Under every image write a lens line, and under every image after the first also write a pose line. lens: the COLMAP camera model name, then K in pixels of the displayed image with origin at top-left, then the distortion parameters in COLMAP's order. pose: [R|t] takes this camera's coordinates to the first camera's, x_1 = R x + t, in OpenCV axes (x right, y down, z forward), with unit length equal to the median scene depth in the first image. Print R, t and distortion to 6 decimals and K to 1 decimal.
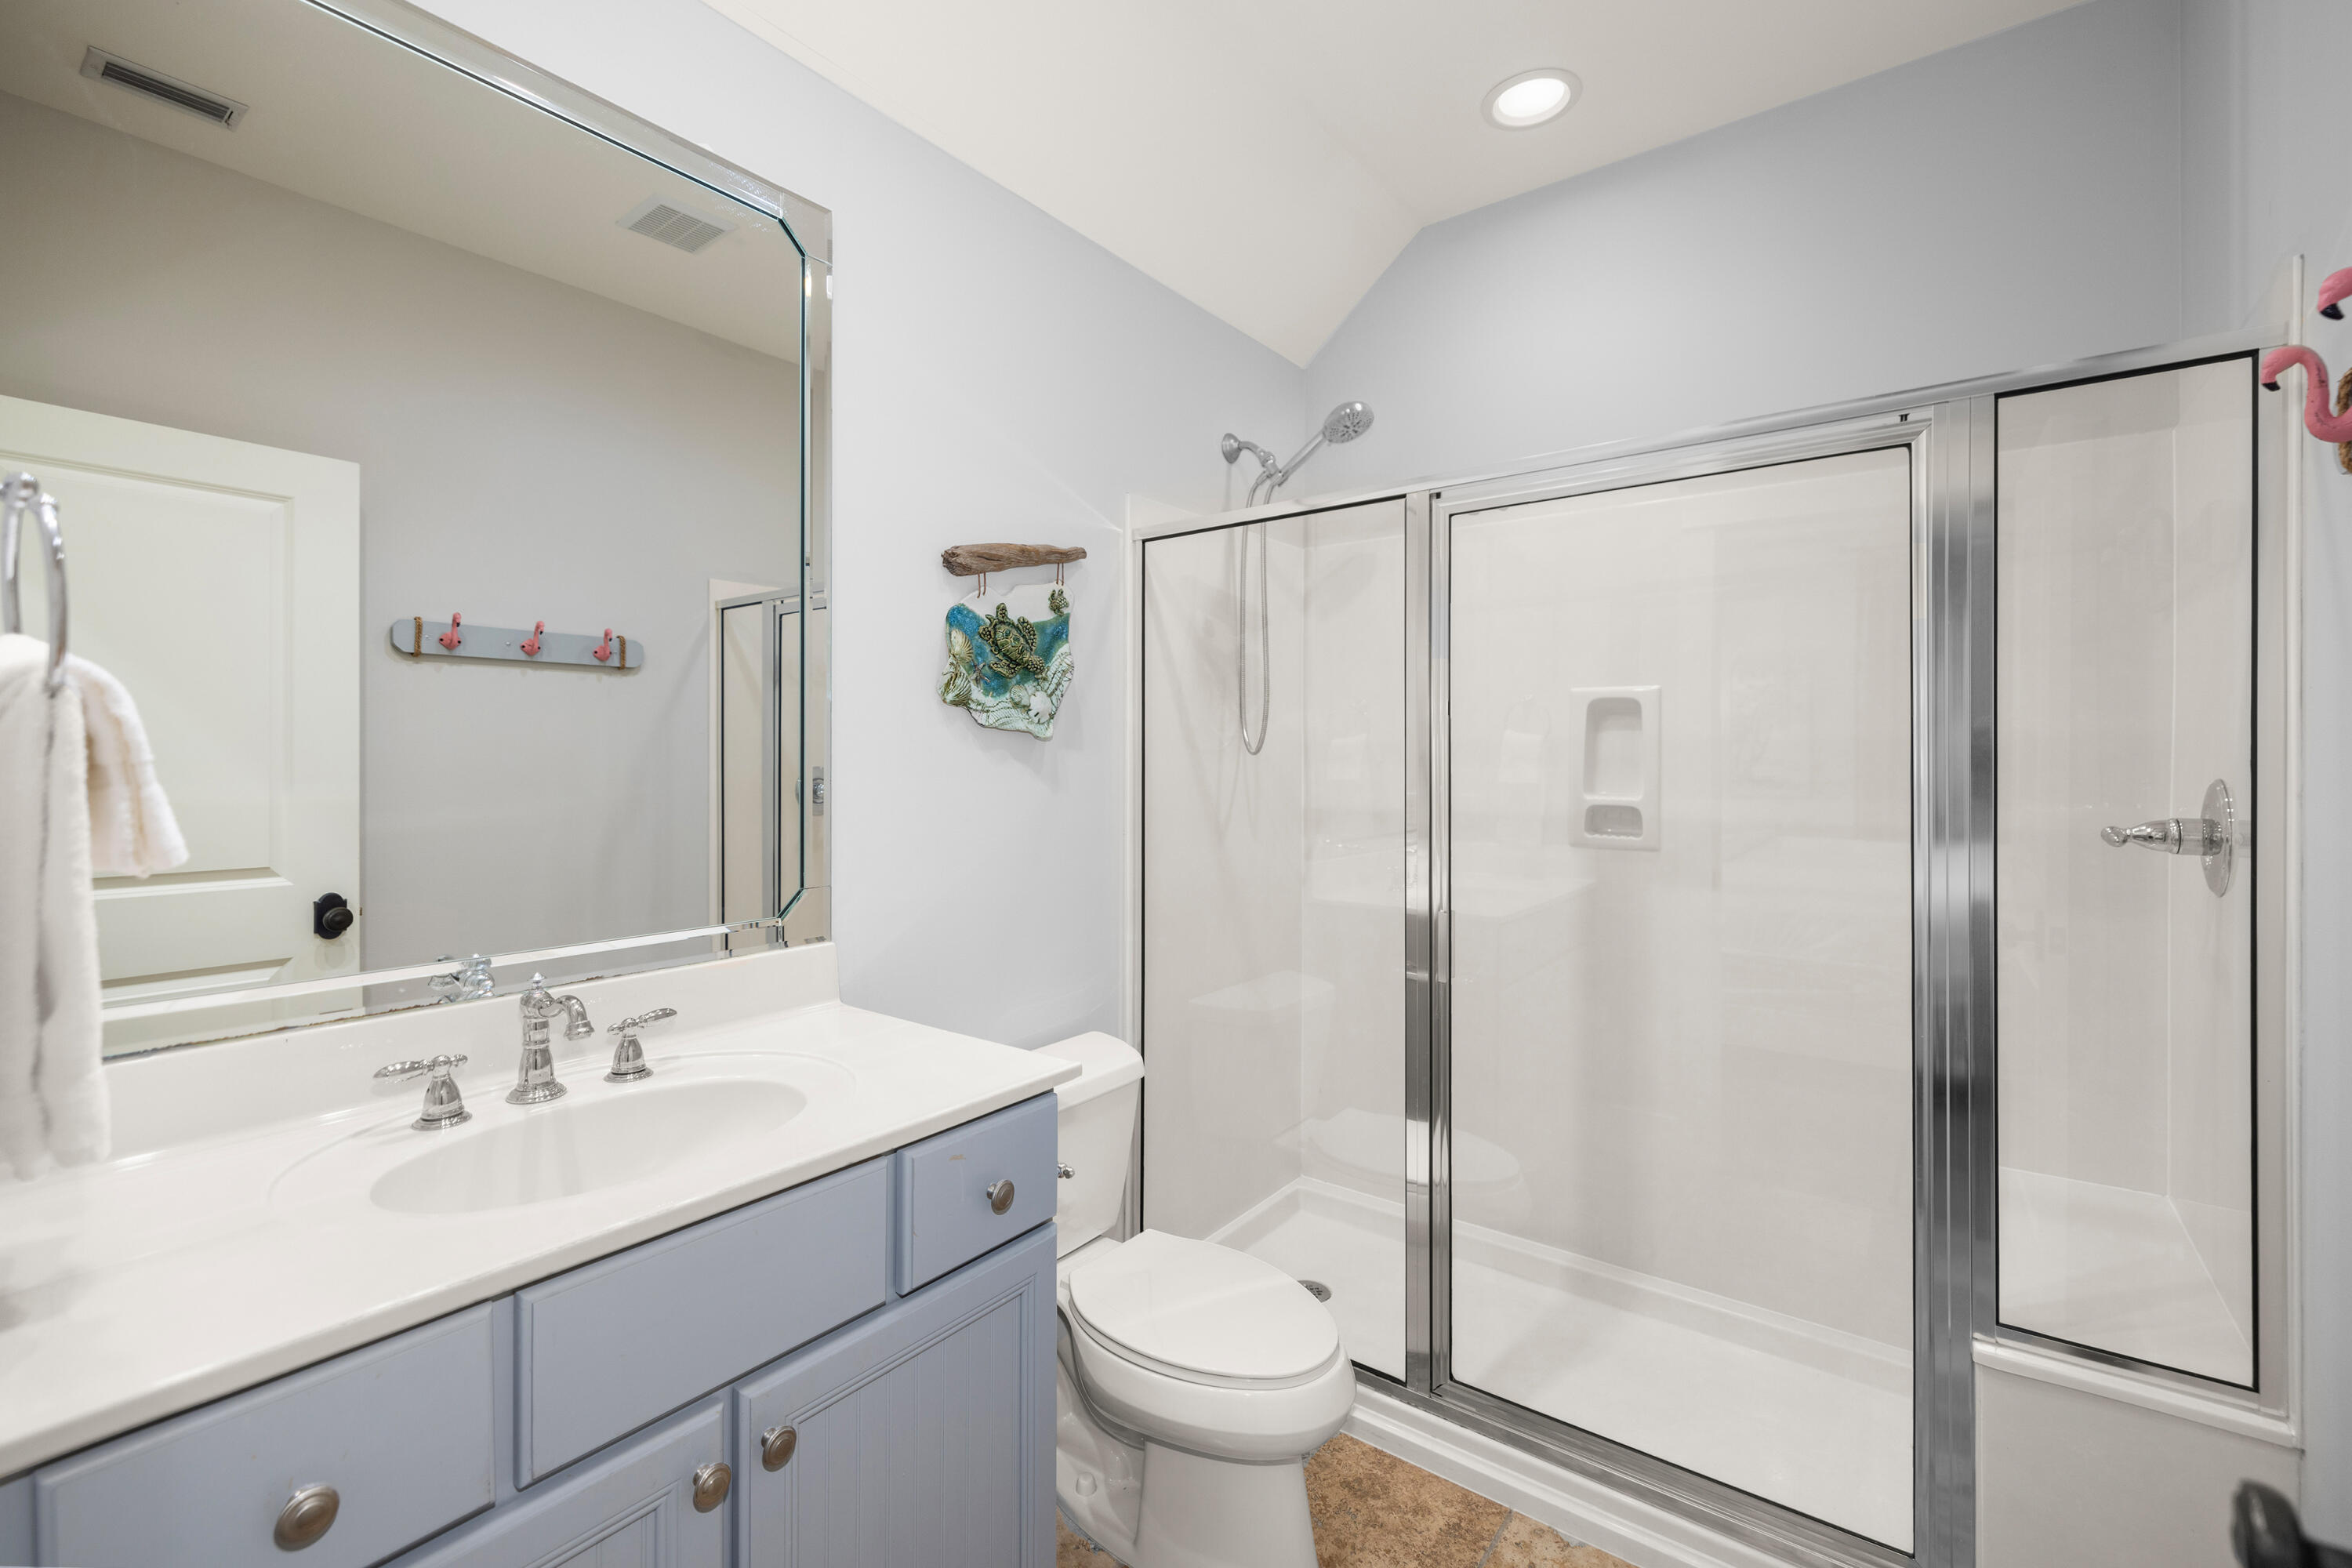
lens RADIAL K [[1007.6, 0, 1159.8], [0, 1007.6, 766.3], [0, 0, 1]] dist [0.002578, -0.000491]
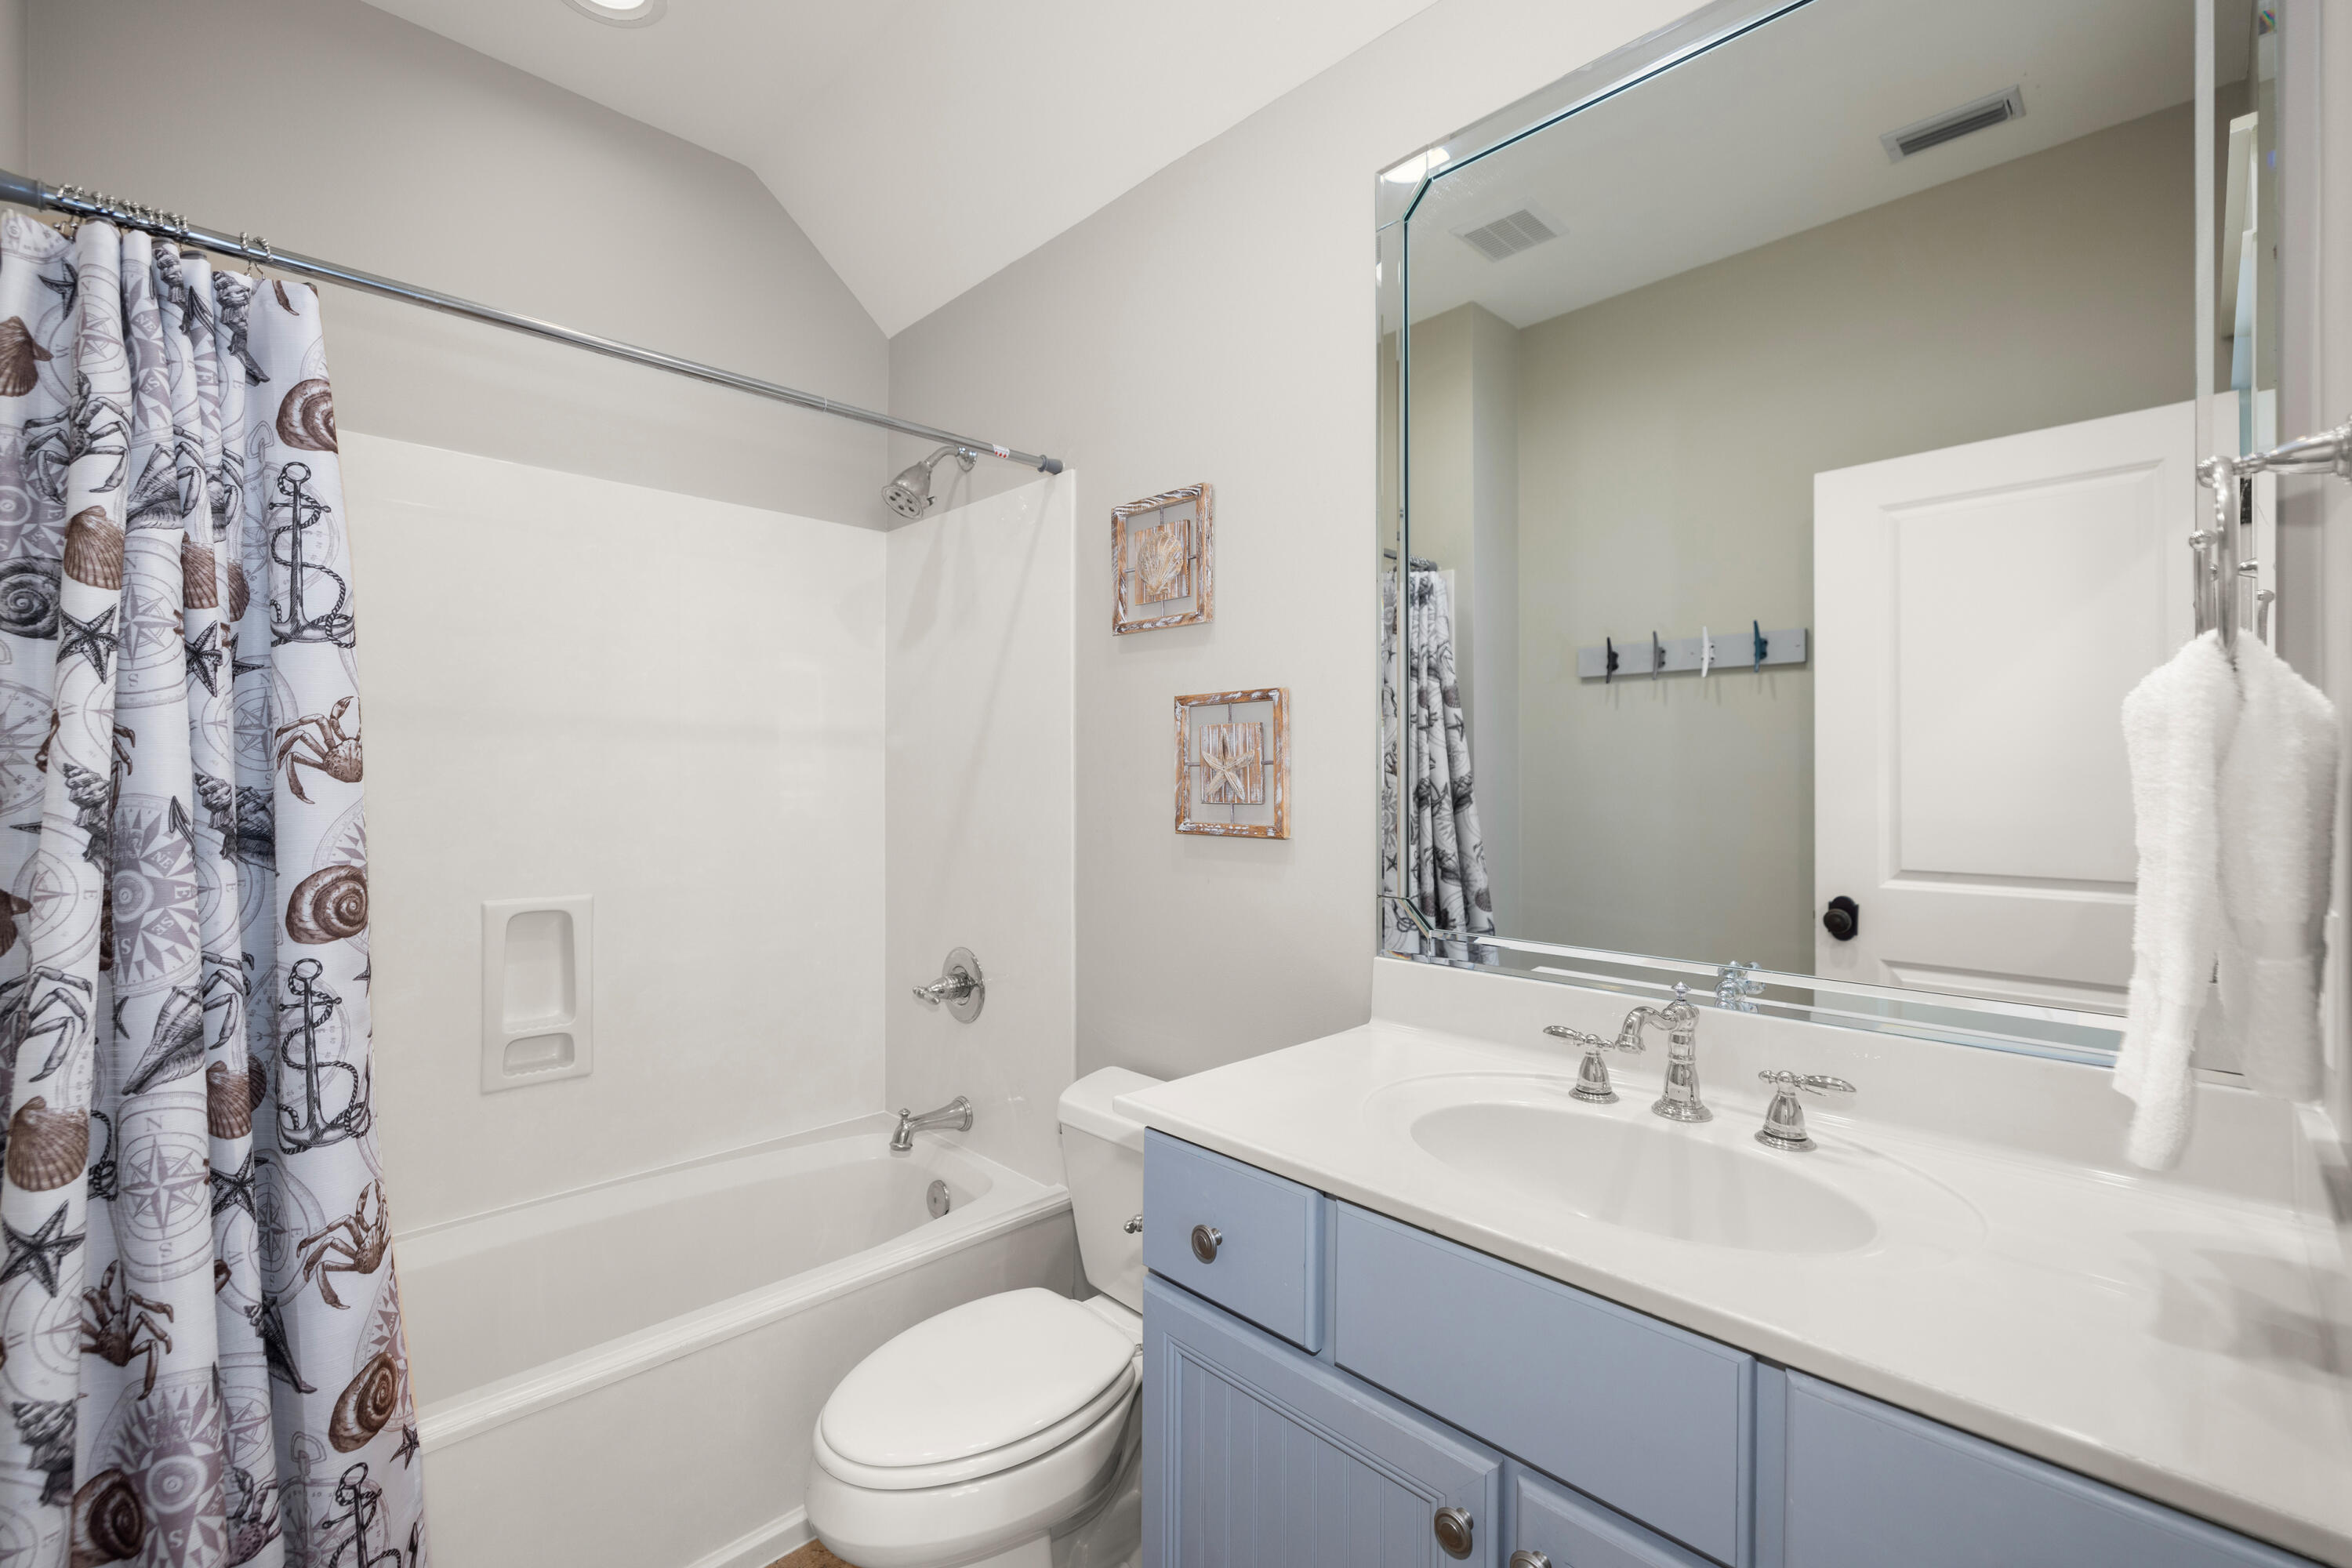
lens RADIAL K [[1007.6, 0, 1163.2], [0, 1007.6, 790.6], [0, 0, 1]] dist [0.002578, -0.000491]
pose [[-0.161270, 0.004586, -0.986900, 0.400507], [-0.012018, 0.999906, 0.006610, 0.023315], [0.986837, 0.012926, -0.161200, 0.680825]]
